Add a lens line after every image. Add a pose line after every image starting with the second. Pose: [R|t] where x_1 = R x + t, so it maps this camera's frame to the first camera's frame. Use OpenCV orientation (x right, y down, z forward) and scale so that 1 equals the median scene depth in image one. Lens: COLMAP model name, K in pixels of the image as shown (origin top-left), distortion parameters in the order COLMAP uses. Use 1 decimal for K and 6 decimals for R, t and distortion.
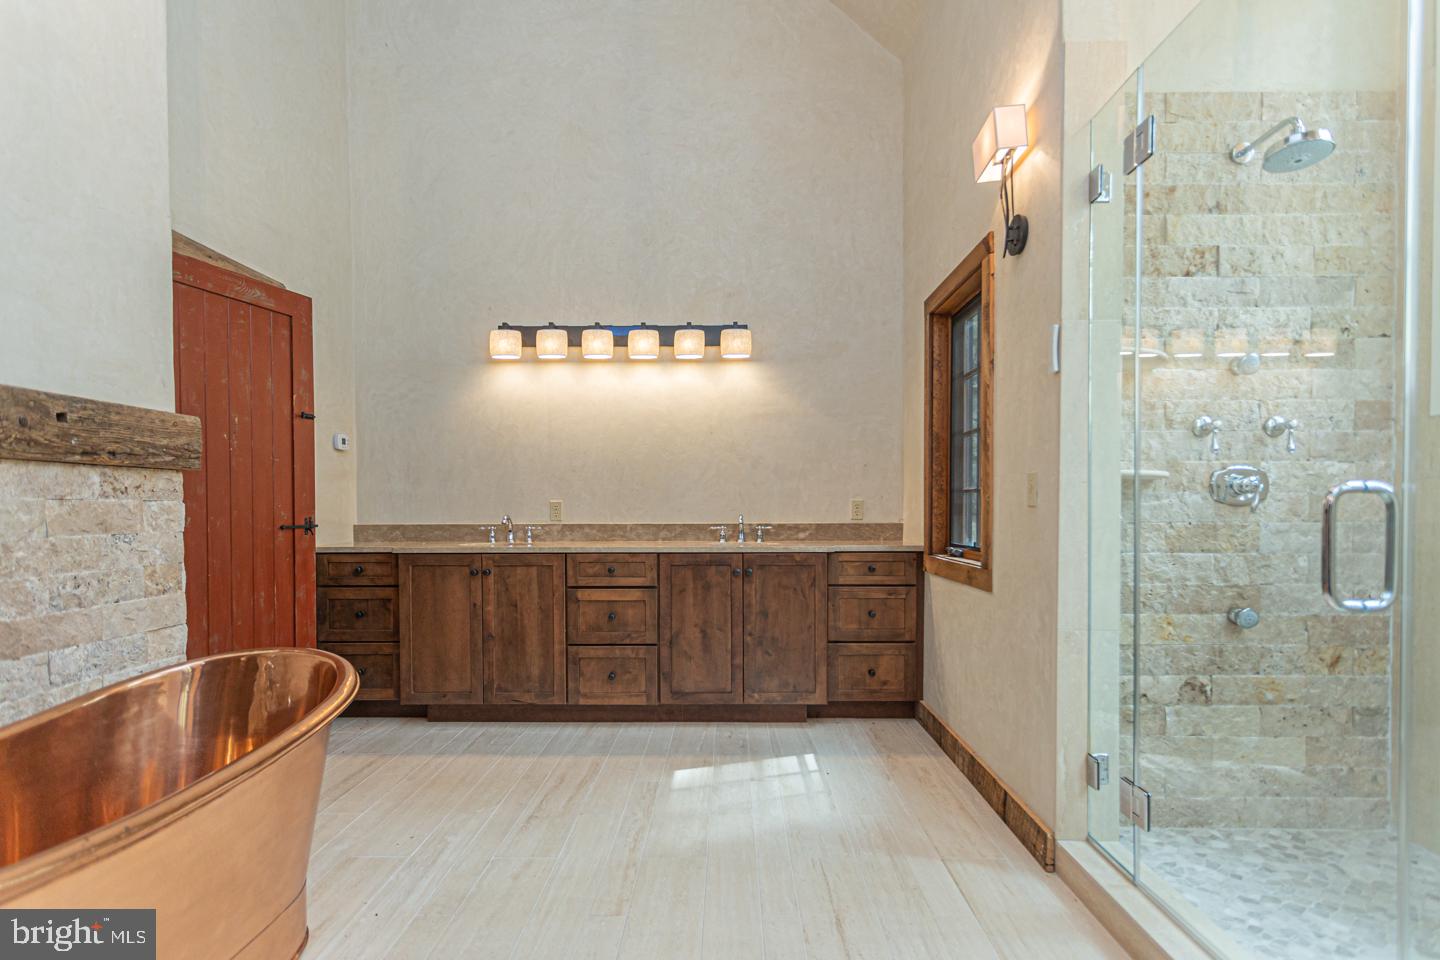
lens RADIAL K [[688.8, 0, 704.3], [0, 688.8, 514.6], [0, 0, 1]] dist [0.000141, 0.002263]
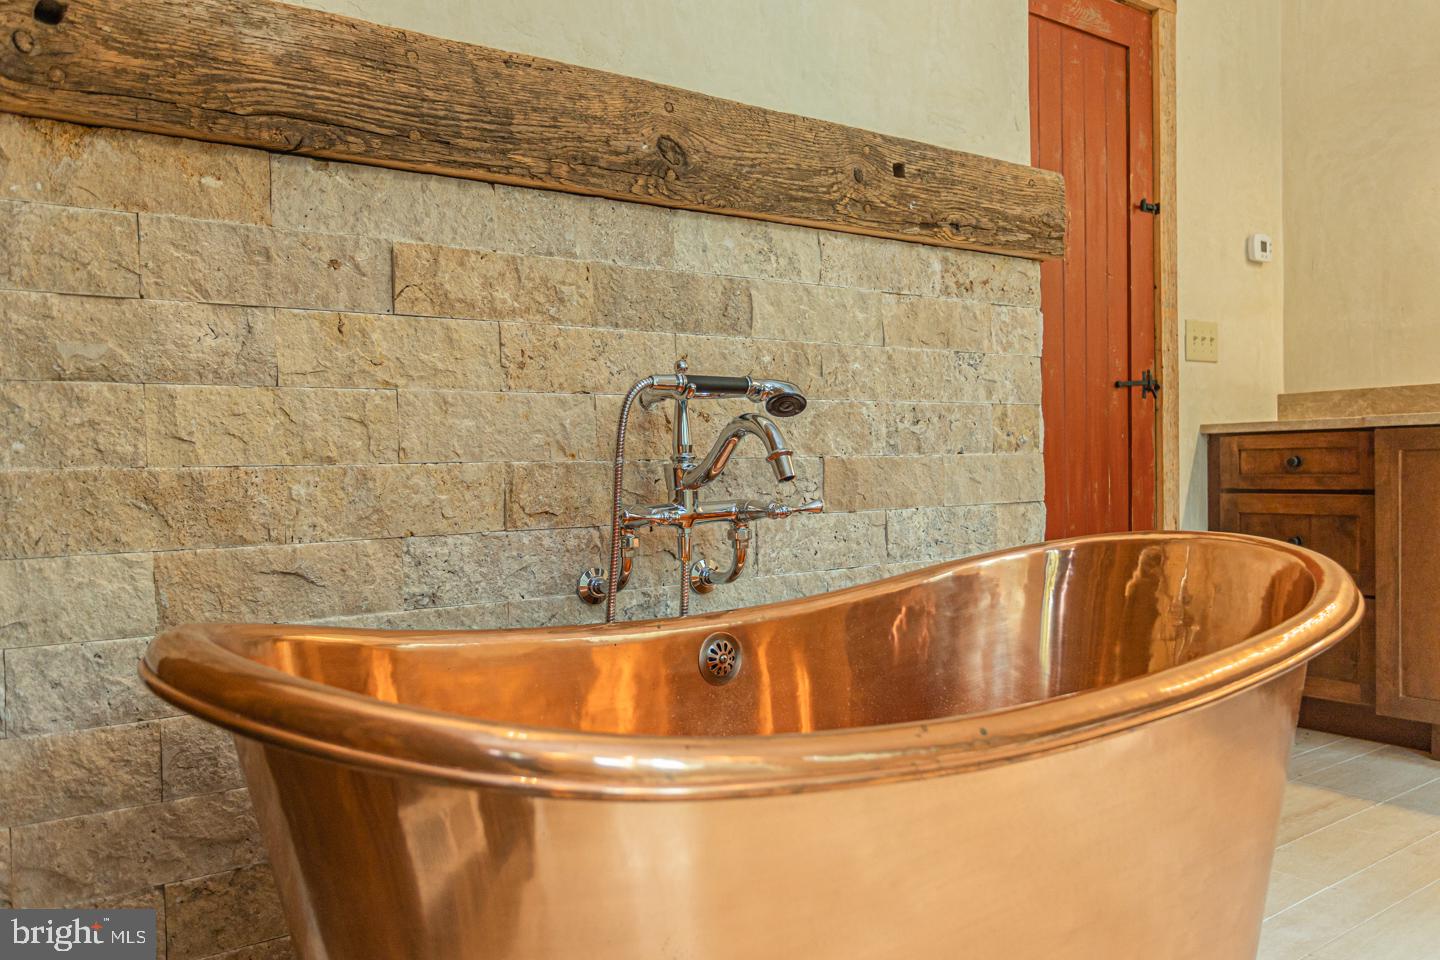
lens RADIAL K [[1061.7, 0, 731.6], [0, 1061.7, 476.0], [0, 0, 1]] dist [-0.002828, -0.000120]
pose [[0.610810, 0.011442, -0.791695, -0.179550], [0.004130, 0.999836, 0.017637, 0.136137], [0.791766, -0.014043, 0.610663, 0.203758]]
